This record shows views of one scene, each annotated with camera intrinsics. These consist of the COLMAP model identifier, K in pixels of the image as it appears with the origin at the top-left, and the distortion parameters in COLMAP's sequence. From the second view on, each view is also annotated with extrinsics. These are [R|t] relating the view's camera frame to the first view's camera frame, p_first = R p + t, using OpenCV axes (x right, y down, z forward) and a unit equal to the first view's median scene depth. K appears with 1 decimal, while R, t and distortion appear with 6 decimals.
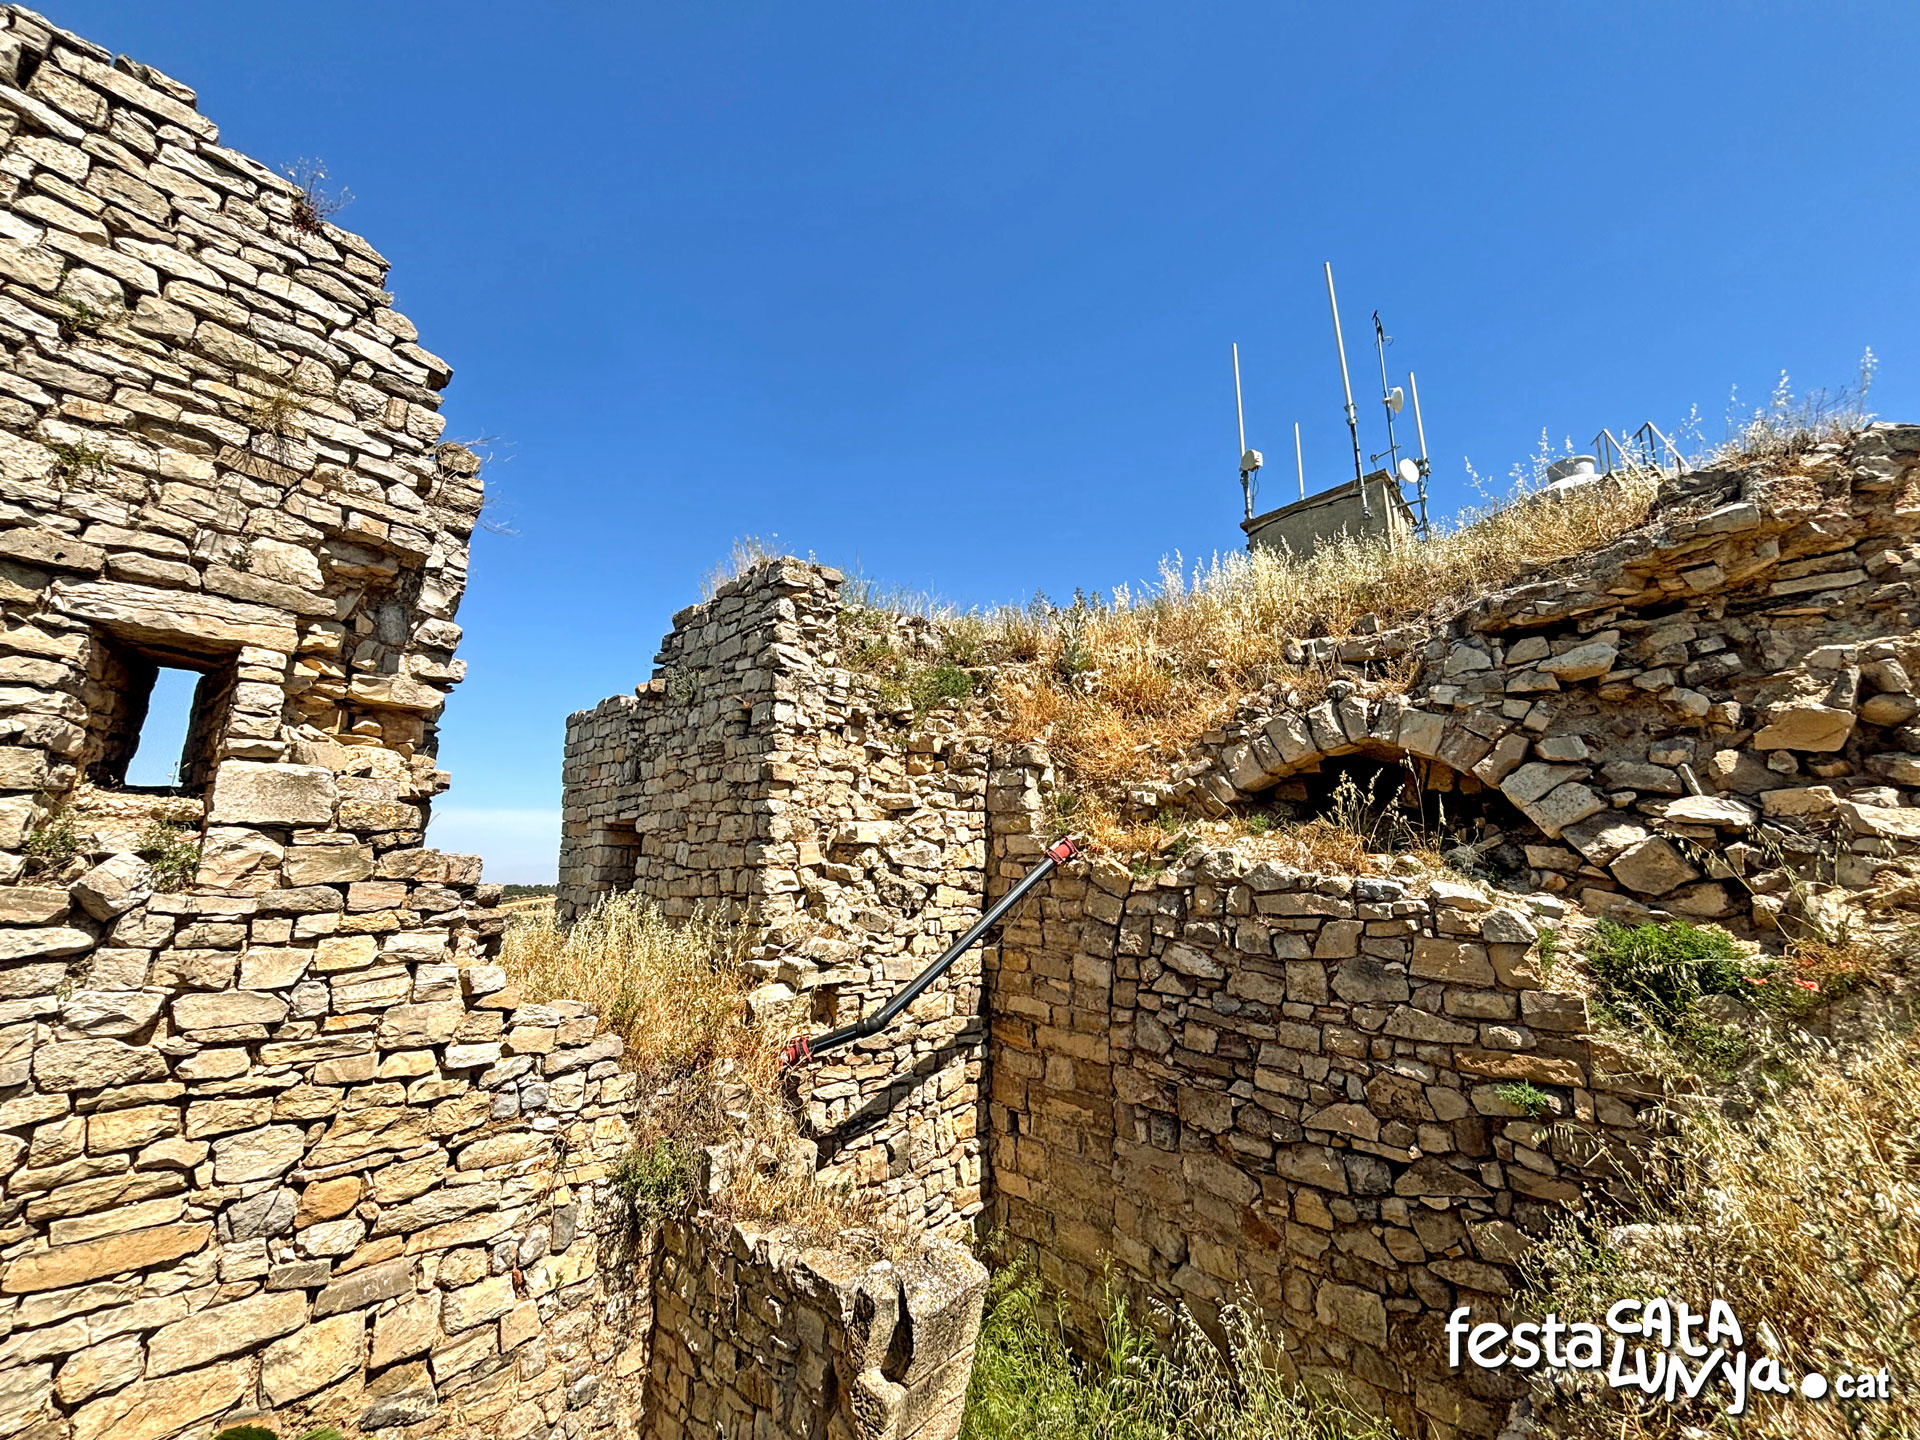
lens RADIAL K [[763.5, 0, 955.2], [0, 763.5, 717.7], [0, 0, 1]] dist [0.016697, -0.005515]
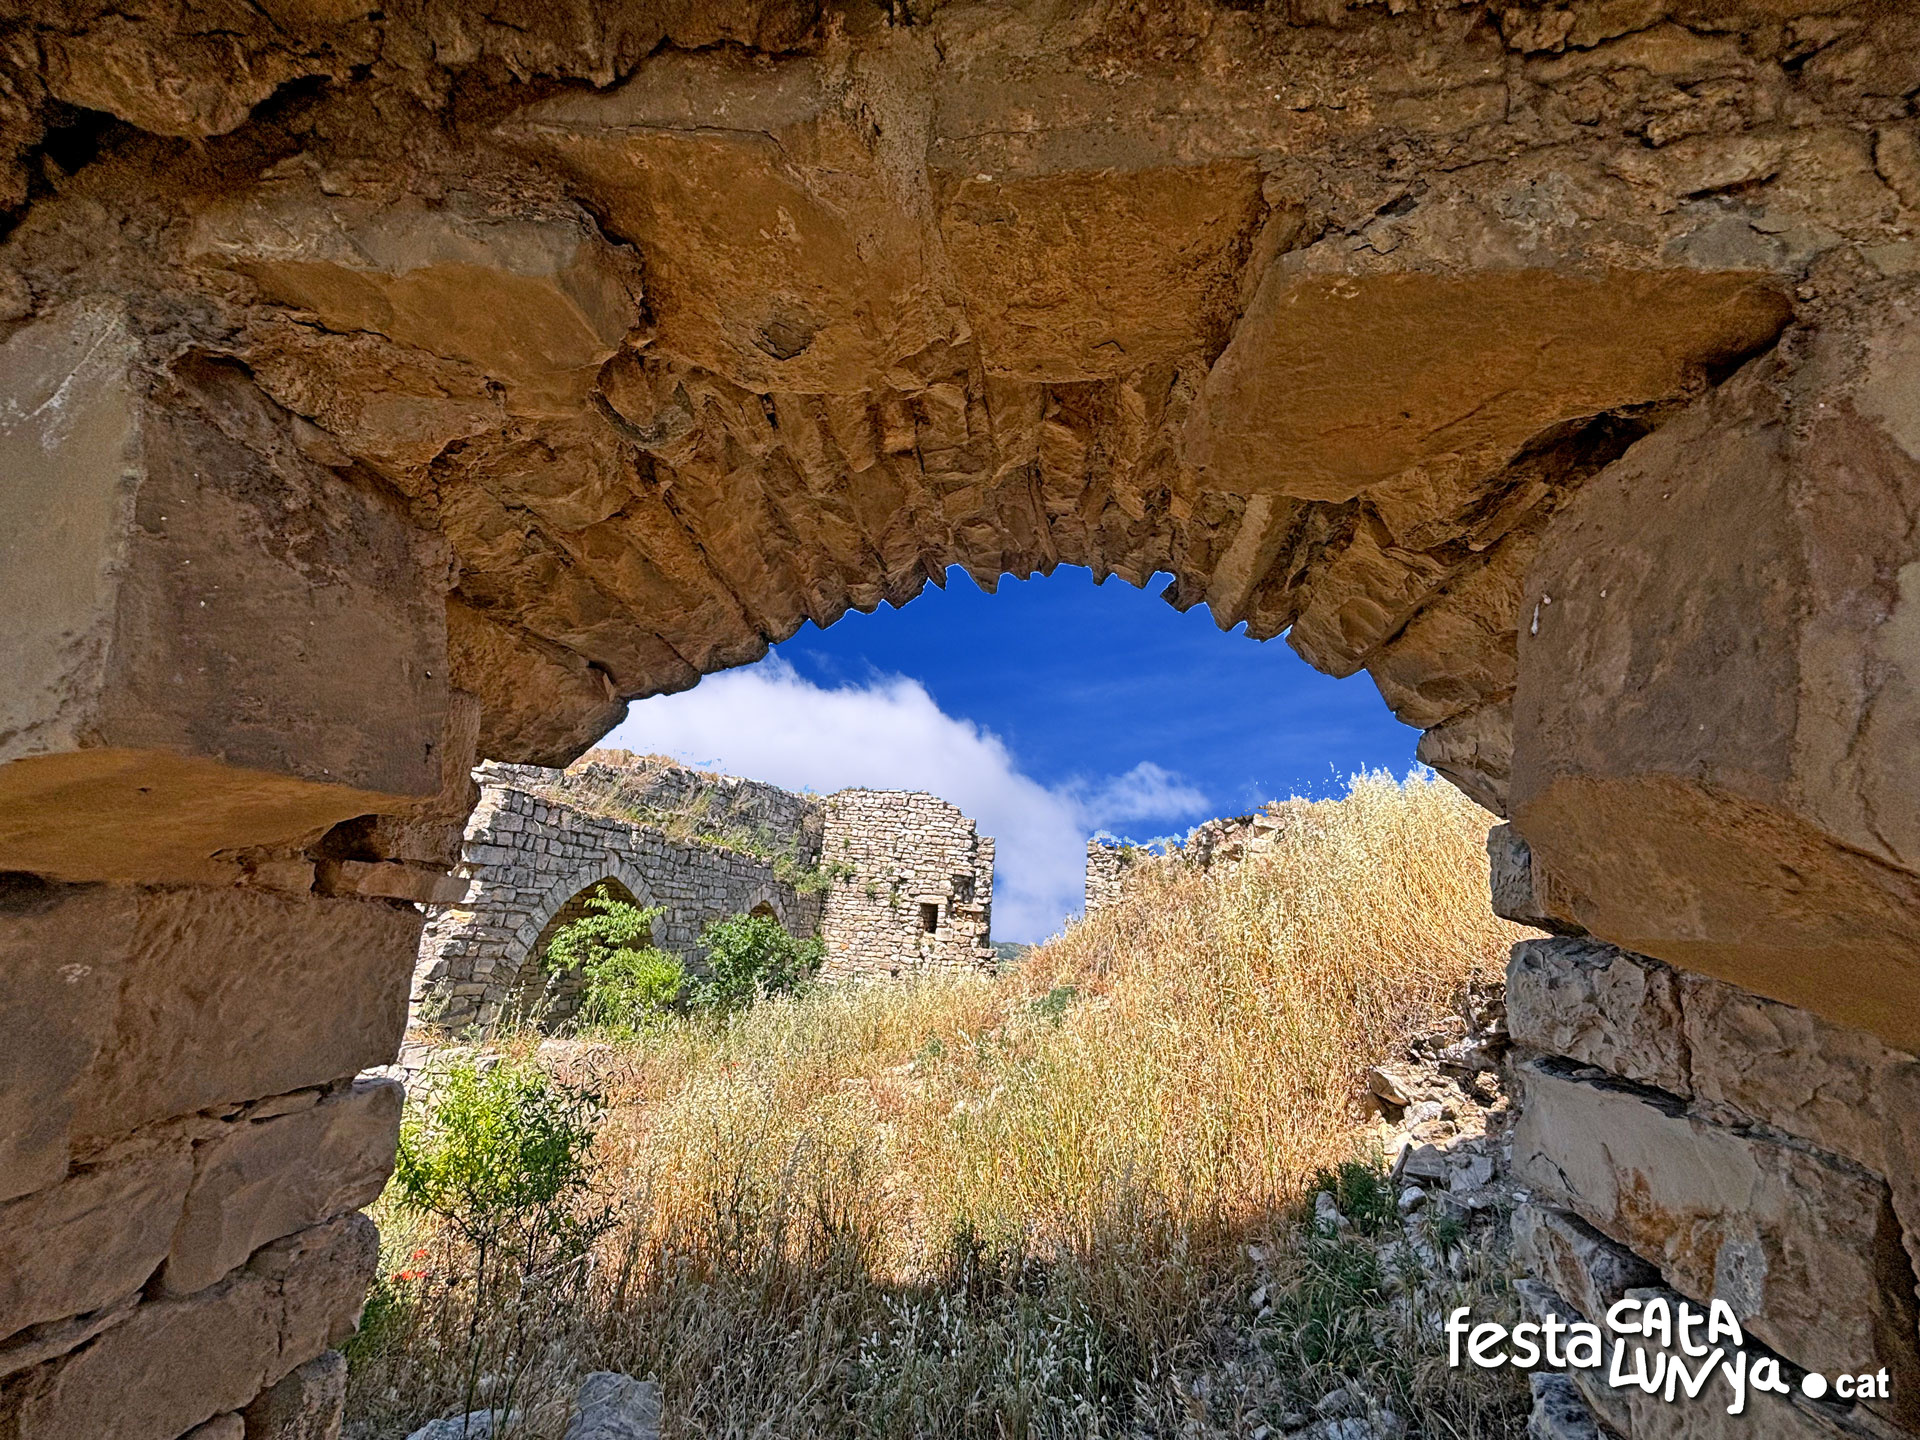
lens RADIAL K [[763.5, 0, 955.2], [0, 763.5, 717.7], [0, 0, 1]] dist [0.016697, -0.005515]
pose [[0.468330, -0.205937, -0.859219, 3.715581], [0.098198, 0.978565, -0.181017, -0.376415], [0.878080, 0.000402, 0.478514, -1.314245]]
